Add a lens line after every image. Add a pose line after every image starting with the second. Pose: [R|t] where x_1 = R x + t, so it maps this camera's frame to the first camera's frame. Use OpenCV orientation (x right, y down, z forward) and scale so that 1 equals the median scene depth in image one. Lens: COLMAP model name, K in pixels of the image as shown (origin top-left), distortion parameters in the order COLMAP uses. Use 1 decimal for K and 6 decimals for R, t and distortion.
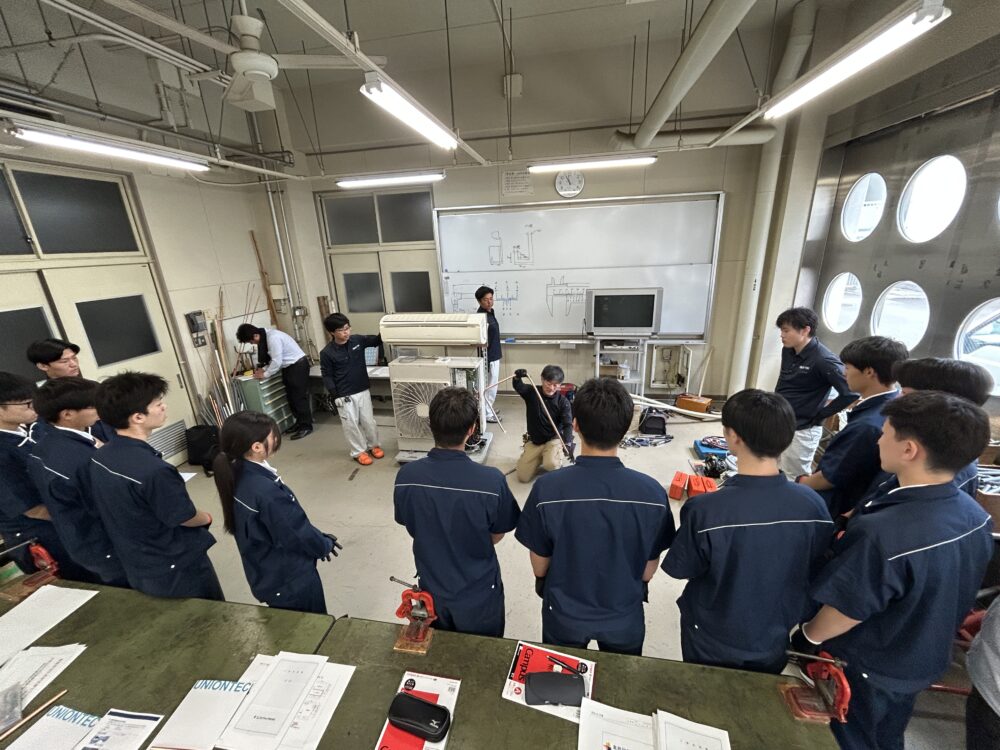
lens RADIAL K [[401.2, 0, 499.9], [0, 401.2, 375.7], [0, 0, 1]] dist [0.003123, 0.000011]
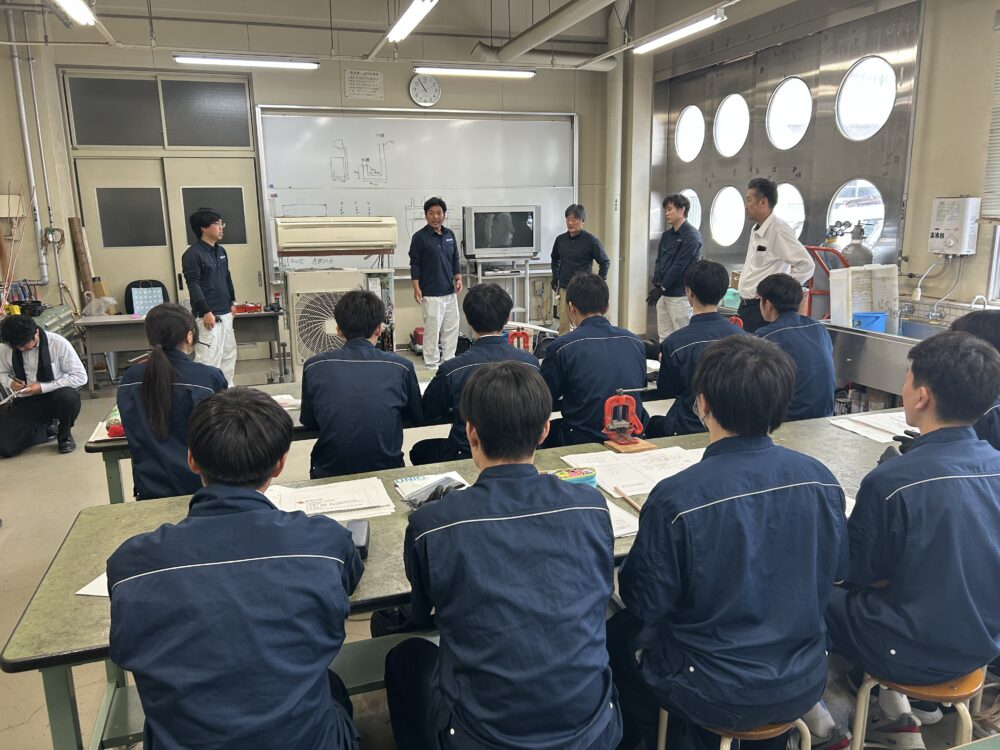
lens RADIAL K [[757.1, 0, 500.7], [0, 757.1, 373.9], [0, 0, 1]] dist [0.022972, -0.009789]
pose [[0.878082, -0.076051, 0.472429, -0.585219], [0.130854, 0.987820, -0.084195, 0.334346], [-0.460271, 0.135749, 0.877338, -0.509729]]
